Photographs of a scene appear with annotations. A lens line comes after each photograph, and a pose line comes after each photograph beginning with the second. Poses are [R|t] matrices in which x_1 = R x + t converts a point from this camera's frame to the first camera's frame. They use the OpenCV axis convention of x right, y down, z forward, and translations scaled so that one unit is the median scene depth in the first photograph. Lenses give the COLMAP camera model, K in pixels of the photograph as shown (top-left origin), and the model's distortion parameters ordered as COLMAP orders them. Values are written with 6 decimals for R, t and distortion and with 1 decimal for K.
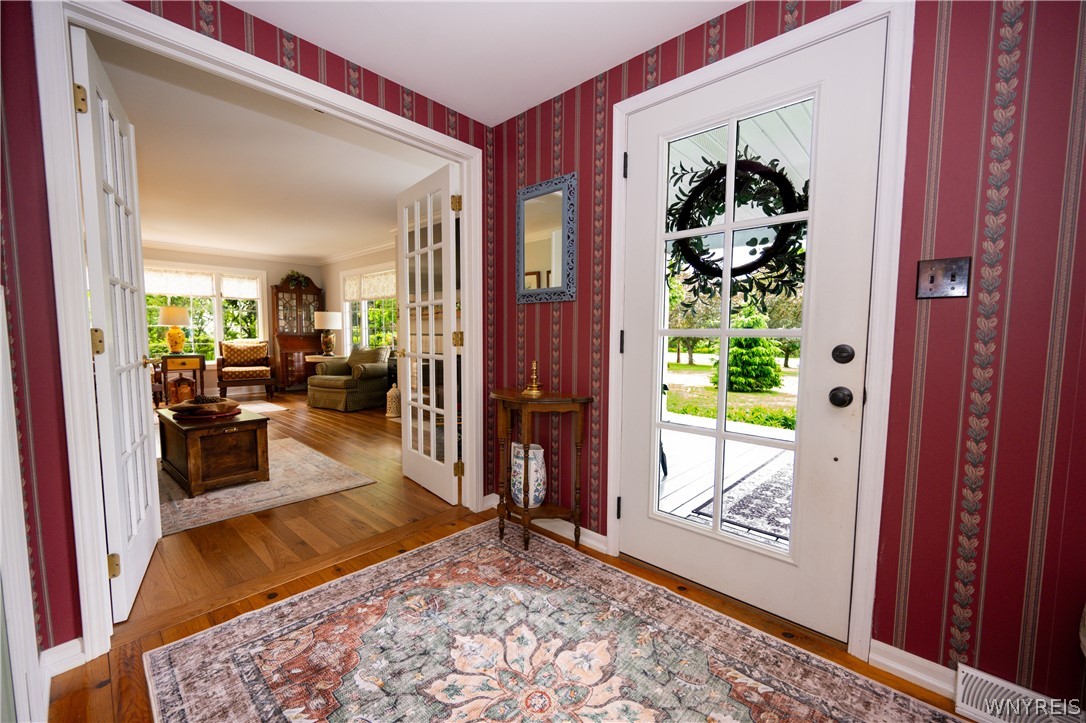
lens RADIAL K [[432.6, 0, 535.7], [0, 432.6, 360.8], [0, 0, 1]] dist [-0.002981, 0.000718]
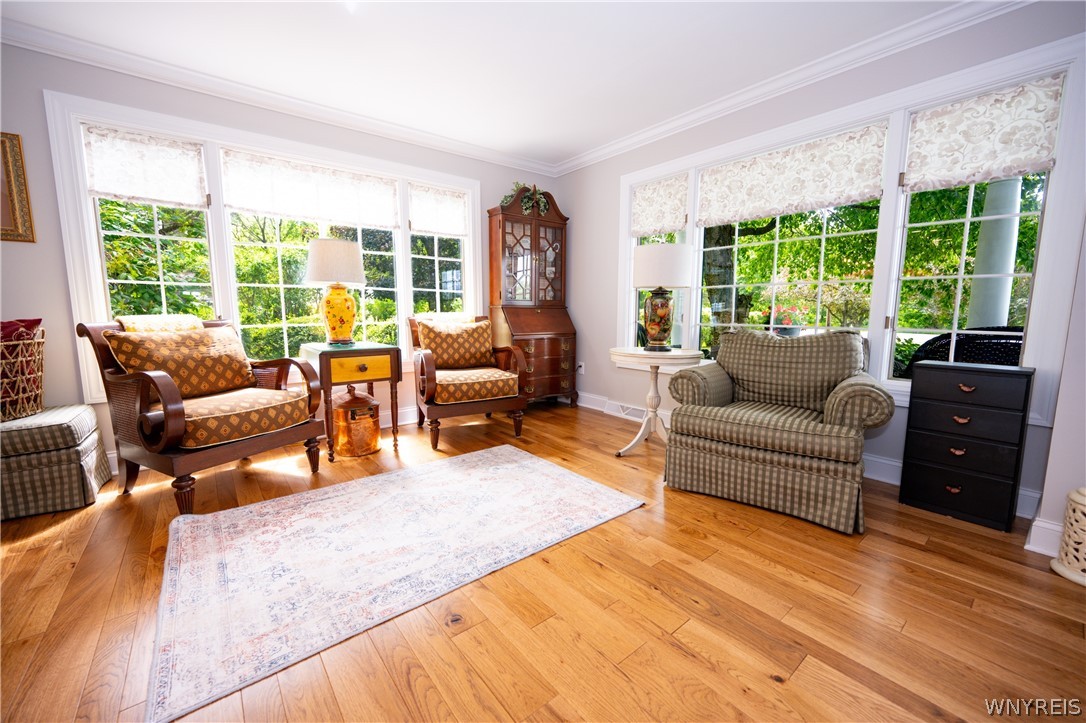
lens RADIAL K [[432.6, 0, 545.3], [0, 432.6, 360.0], [0, 0, 1]] dist [-0.002981, 0.000718]
pose [[0.987871, 0.011806, -0.154829, -0.521836], [-0.003361, 0.998498, 0.054691, -0.024933], [0.155242, -0.053507, 0.986426, 0.550315]]
